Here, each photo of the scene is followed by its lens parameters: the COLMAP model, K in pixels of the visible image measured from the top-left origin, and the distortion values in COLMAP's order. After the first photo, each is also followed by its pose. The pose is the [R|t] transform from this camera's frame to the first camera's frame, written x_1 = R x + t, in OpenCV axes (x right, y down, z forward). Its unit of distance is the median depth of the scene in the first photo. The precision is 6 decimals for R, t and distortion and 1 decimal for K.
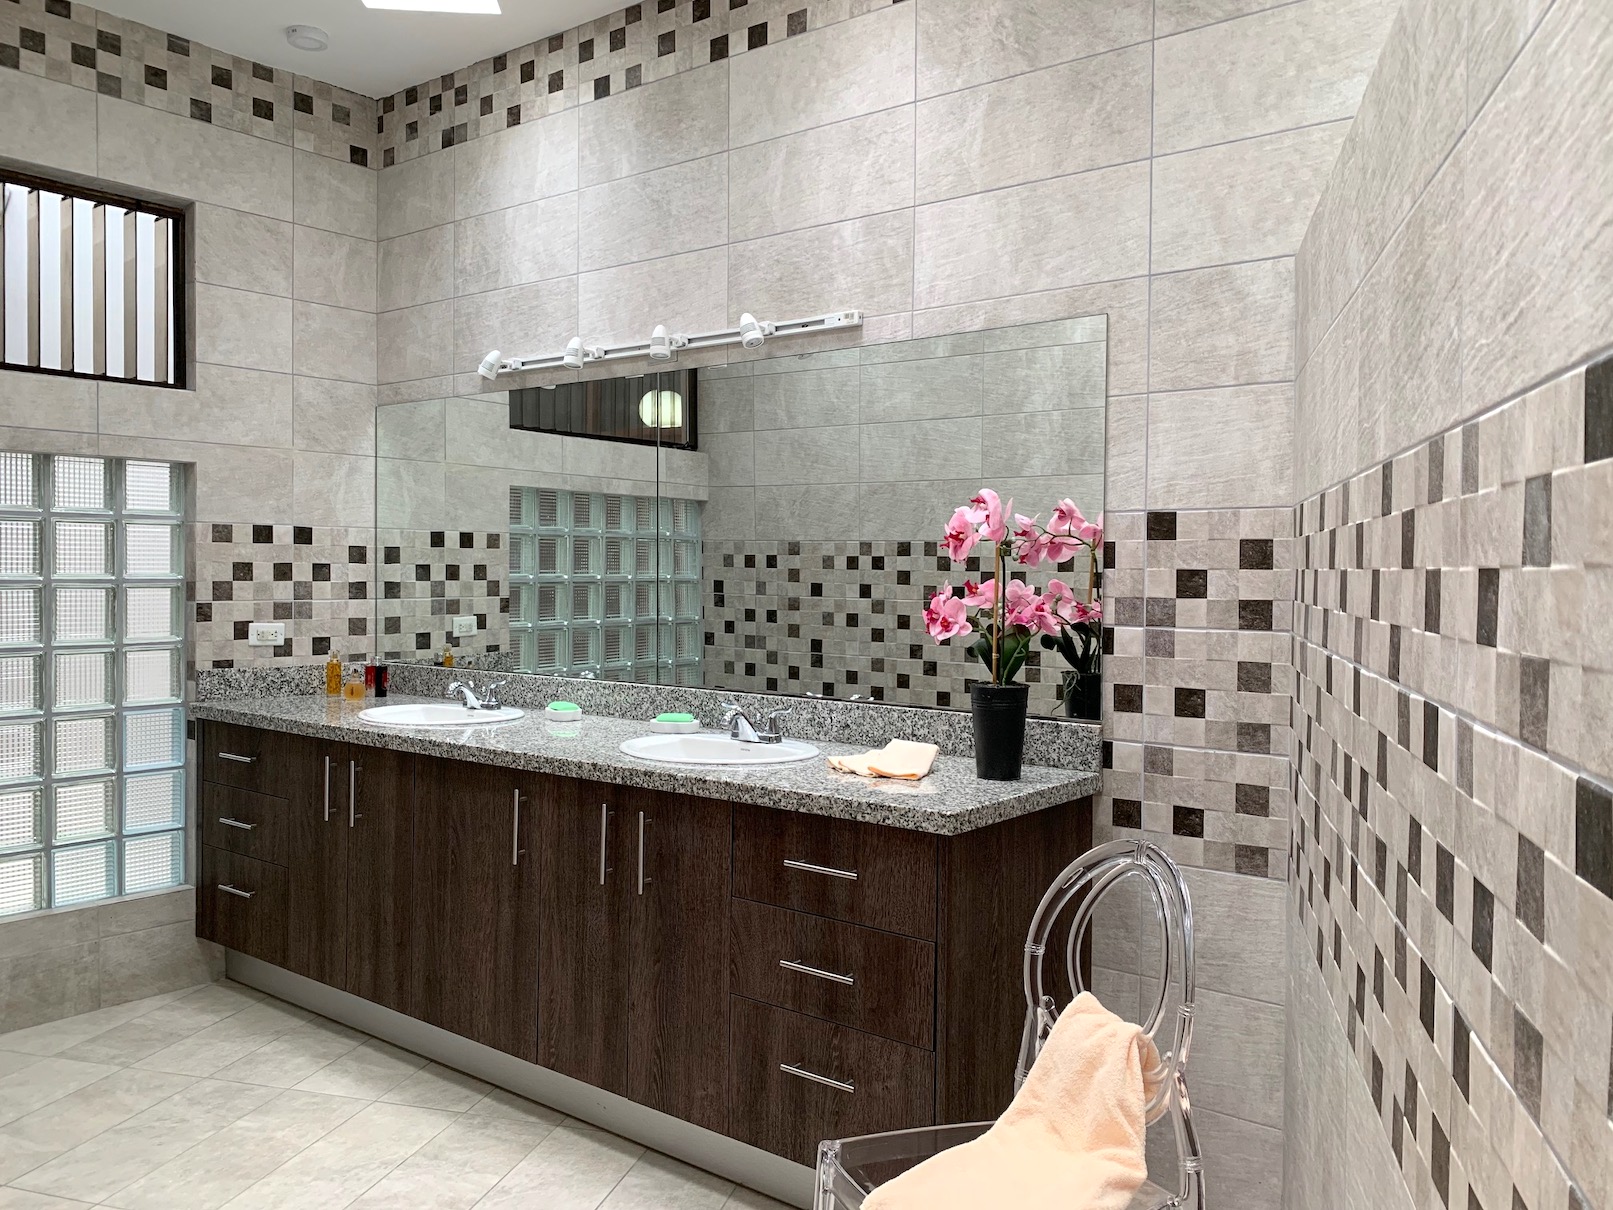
lens RADIAL K [[1238.2, 0, 827.6], [0, 1238.2, 602.9], [0, 0, 1]] dist [0.075768, -0.070673]
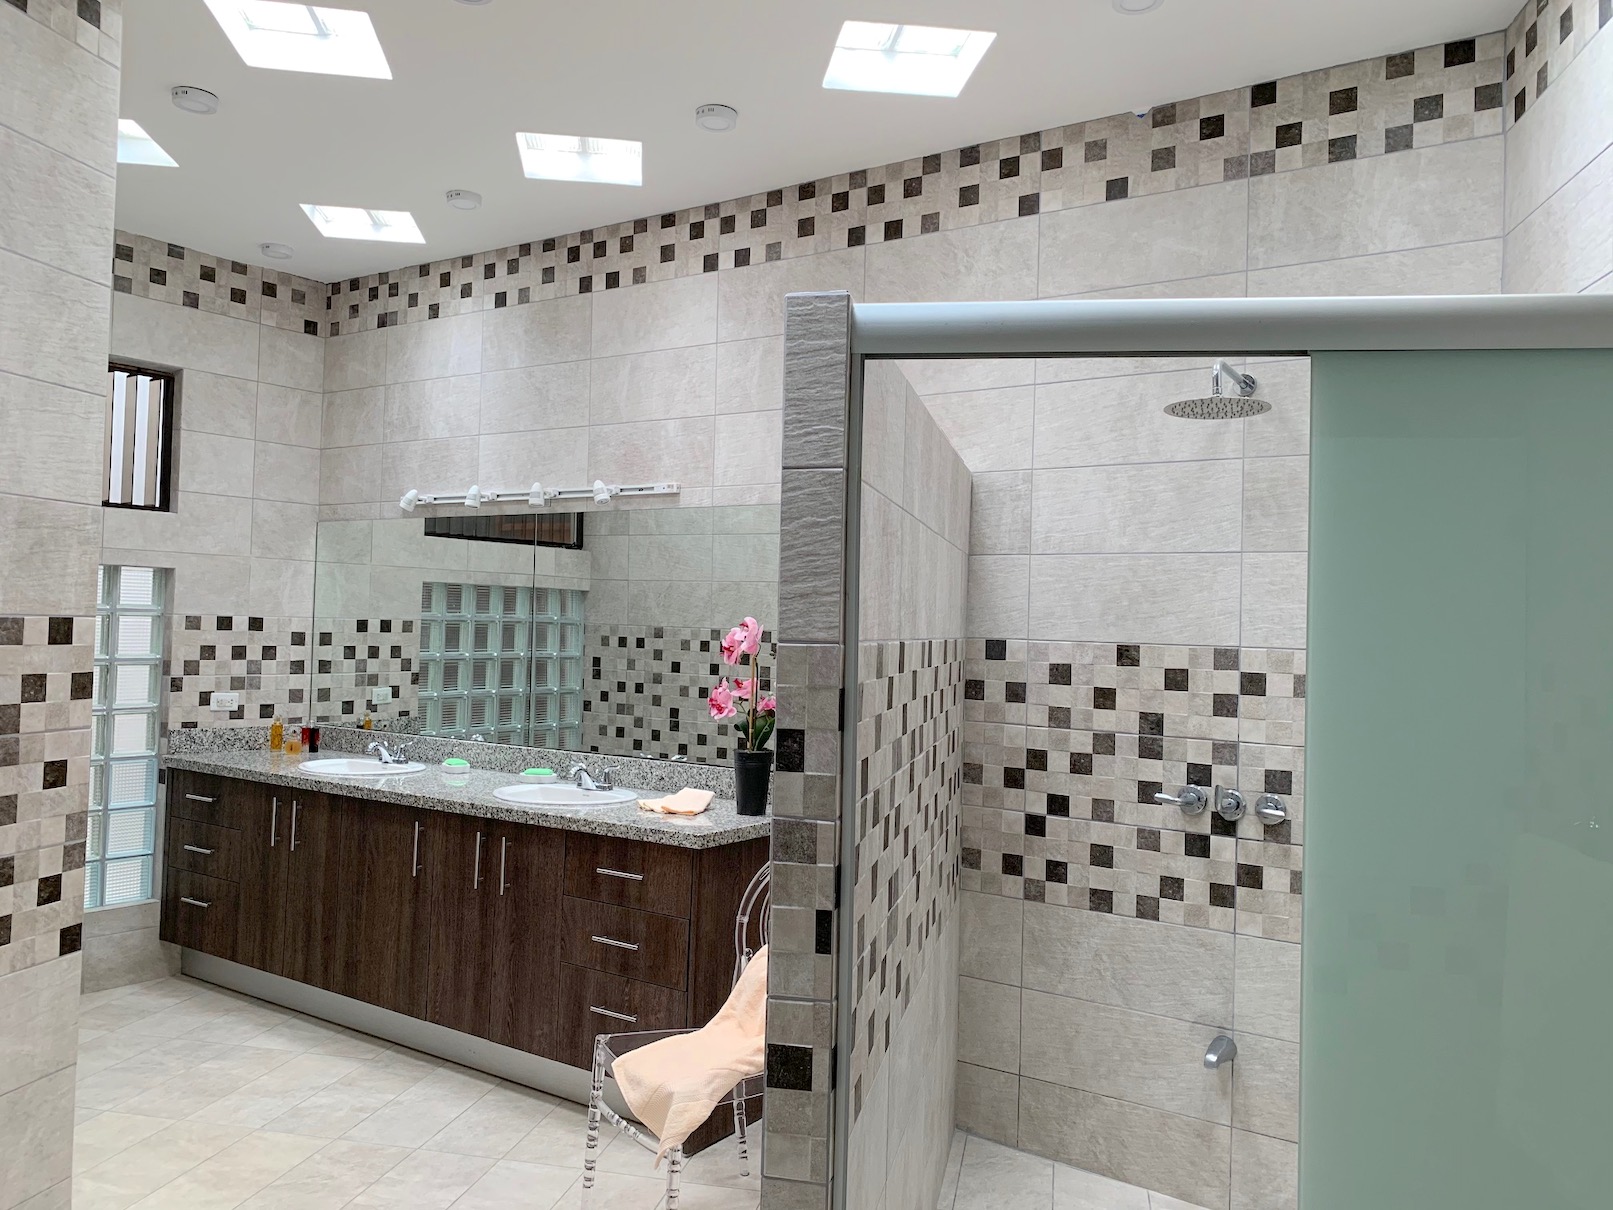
lens RADIAL K [[1244.4, 0, 806.5], [0, 1244.4, 605.0], [0, 0, 1]] dist [0.099080, -0.117108]
pose [[0.998798, 0.020595, 0.044482, 0.091694], [-0.018722, 0.998937, -0.042120, -0.032449], [-0.045302, 0.041237, 0.998122, -0.339058]]
